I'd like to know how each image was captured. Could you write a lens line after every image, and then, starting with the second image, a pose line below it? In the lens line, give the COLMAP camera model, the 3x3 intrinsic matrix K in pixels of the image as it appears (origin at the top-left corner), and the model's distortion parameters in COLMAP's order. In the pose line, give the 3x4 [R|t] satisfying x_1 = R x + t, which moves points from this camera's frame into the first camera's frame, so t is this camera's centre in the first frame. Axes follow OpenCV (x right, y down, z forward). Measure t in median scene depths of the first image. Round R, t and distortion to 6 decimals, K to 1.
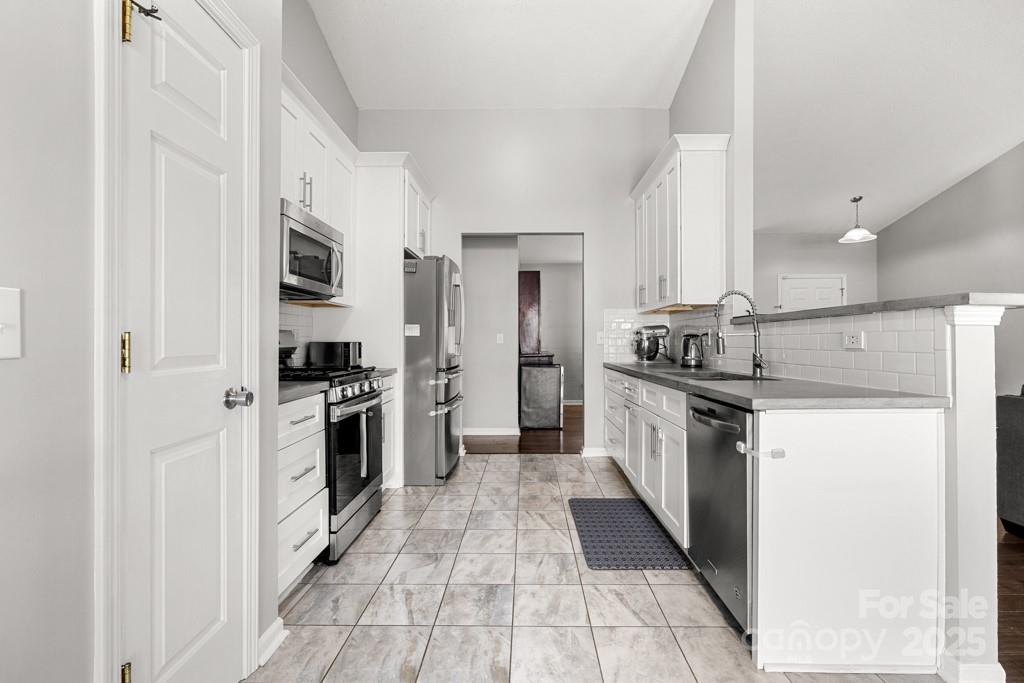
lens RADIAL K [[452.2, 0, 517.4], [0, 452.2, 340.2], [0, 0, 1]] dist [-0.001390, -0.000127]
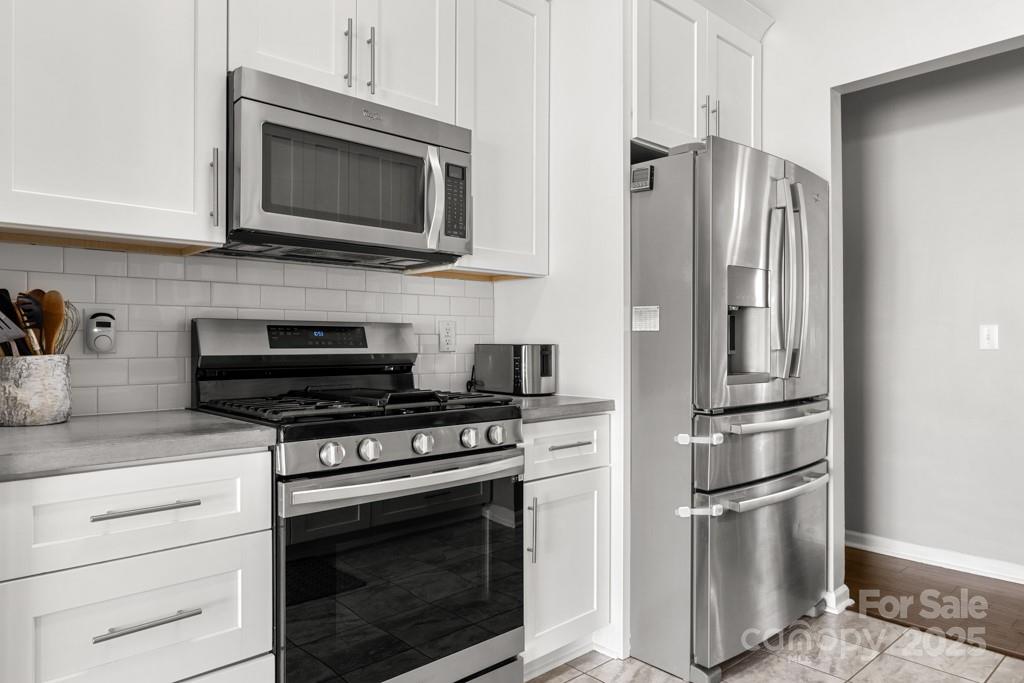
lens RADIAL K [[633.3, 0, 512.0], [0, 633.3, 341.5], [0, 0, 1]] dist [-0.005675, -0.000883]
pose [[0.672255, 0.002855, -0.740315, 0.145022], [-0.002052, 0.999996, 0.001993, 0.000108], [0.740317, 0.000179, 0.672258, 0.473562]]
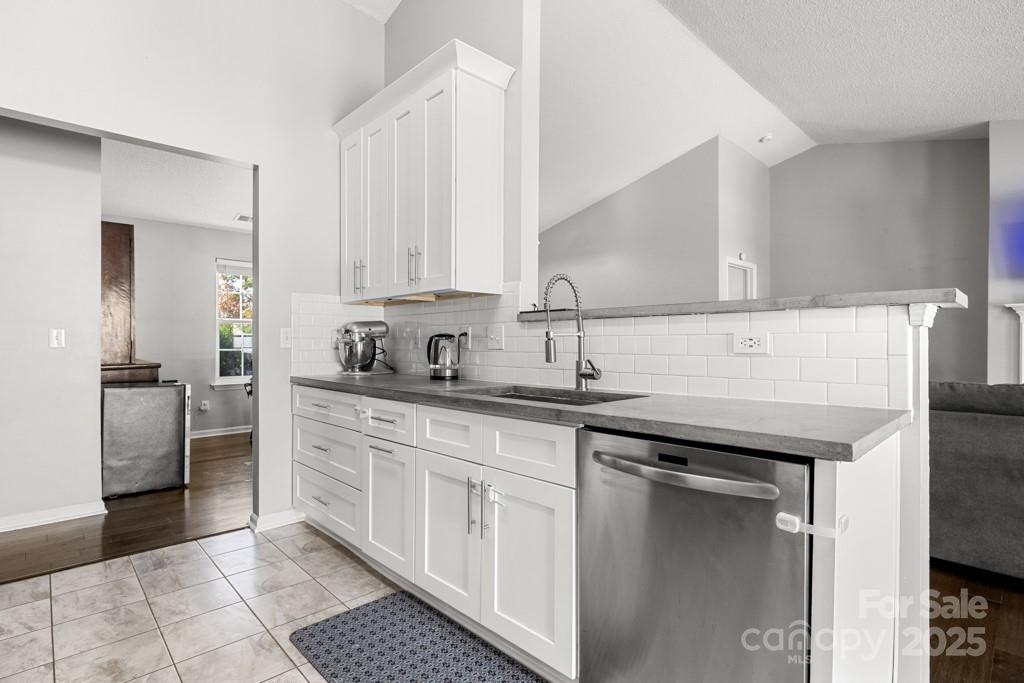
lens RADIAL K [[505.3, 0, 508.5], [0, 505.3, 343.8], [0, 0, 1]] dist [-0.001800, -0.001245]
pose [[0.721868, 0.000602, 0.692030, -0.103416], [-0.003381, 0.999991, 0.002657, 0.000210], [-0.692022, -0.004258, 0.721864, 0.344182]]
